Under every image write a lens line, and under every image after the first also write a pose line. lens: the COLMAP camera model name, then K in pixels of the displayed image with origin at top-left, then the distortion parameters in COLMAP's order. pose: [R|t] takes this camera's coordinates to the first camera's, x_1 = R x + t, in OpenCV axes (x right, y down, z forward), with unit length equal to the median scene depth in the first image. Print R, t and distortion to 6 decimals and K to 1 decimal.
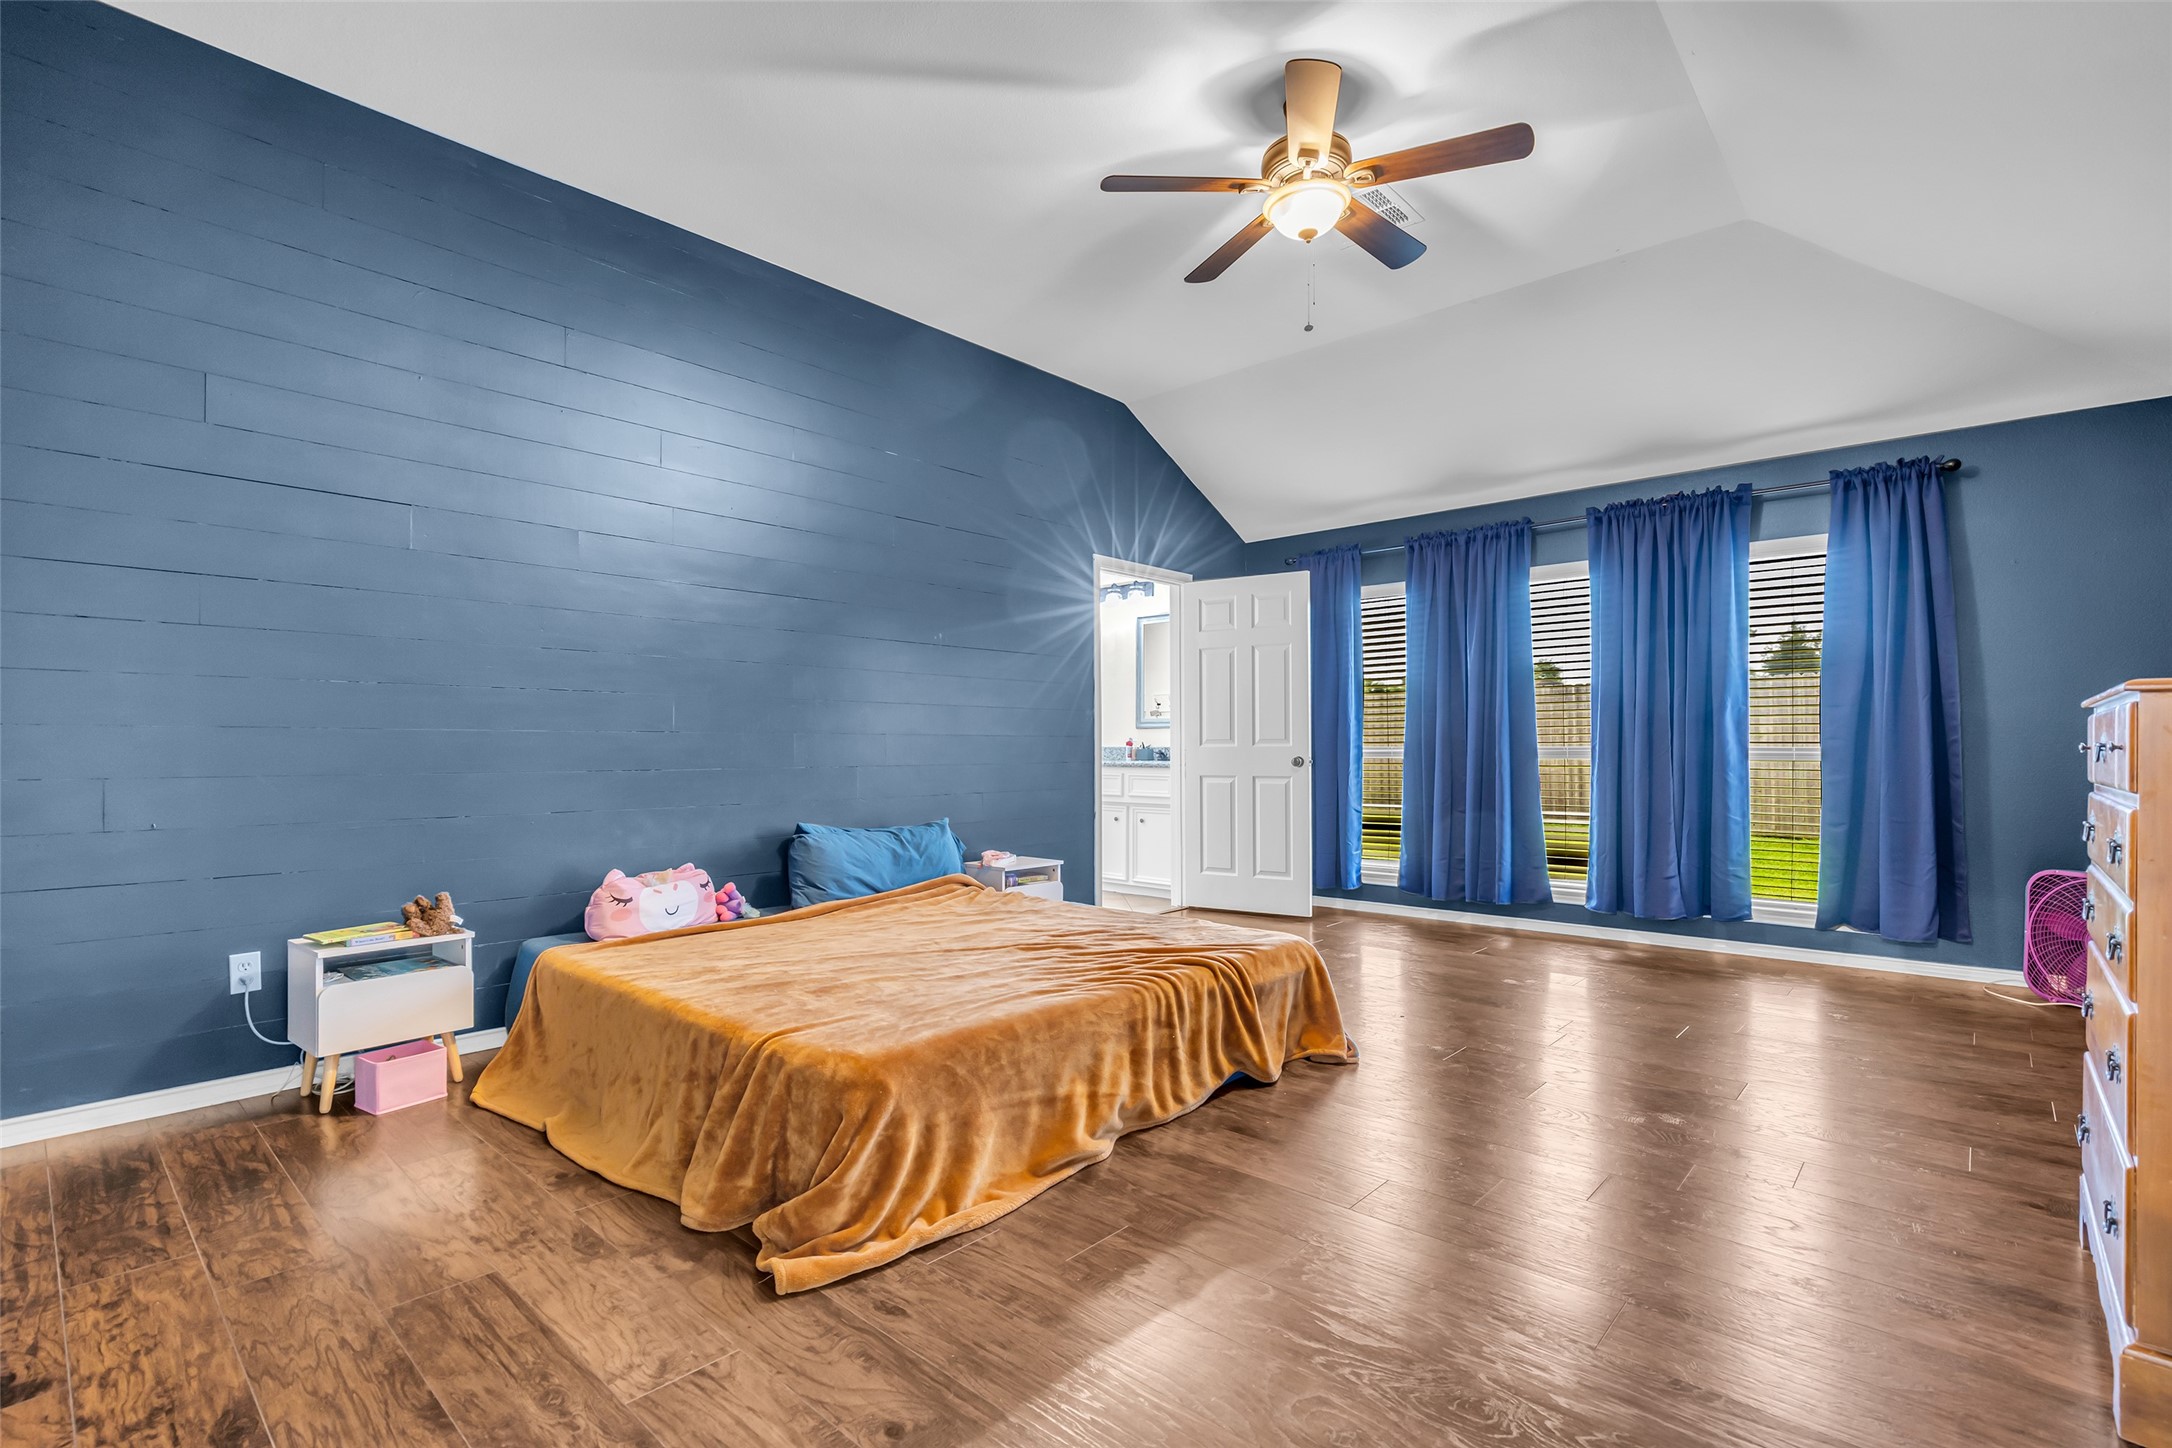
lens RADIAL K [[1000.8, 0, 1085.1], [0, 1000.8, 732.5], [0, 0, 1]] dist [-0.017471, 0.005417]
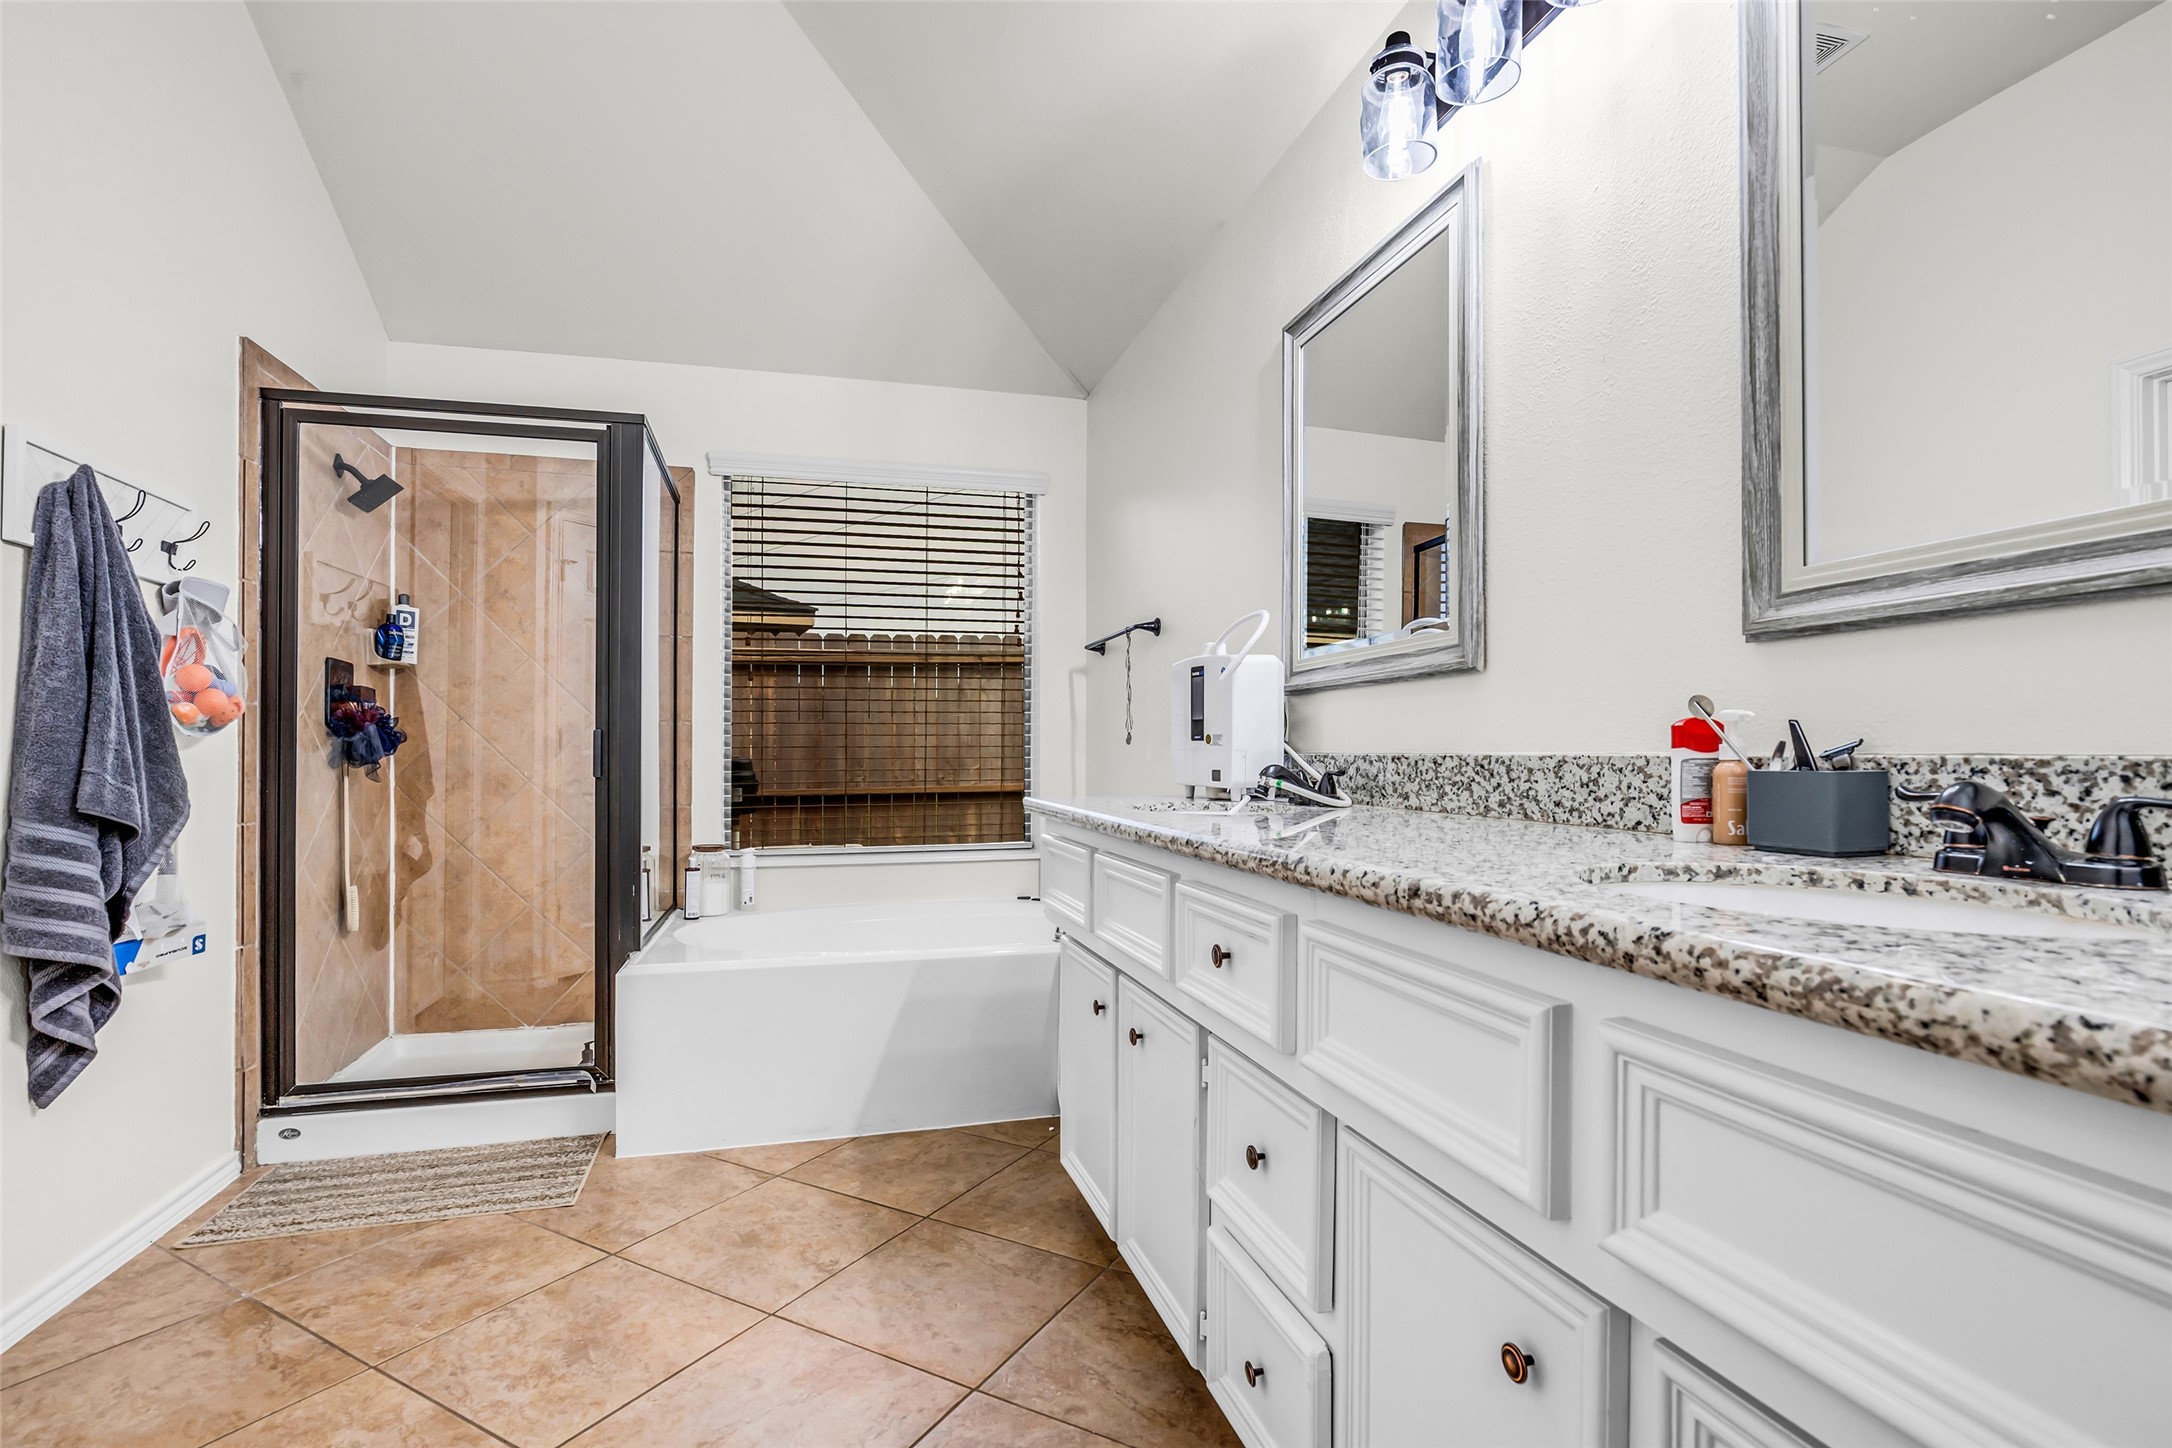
lens RADIAL K [[1000.8, 0, 1083.7], [0, 1000.8, 734.5], [0, 0, 1]] dist [-0.017471, 0.005417]
pose [[0.845868, -0.003785, -0.533379, 0.046595], [0.002957, 0.999993, -0.002407, 0.011259], [0.533384, 0.000459, 0.845873, 0.814750]]
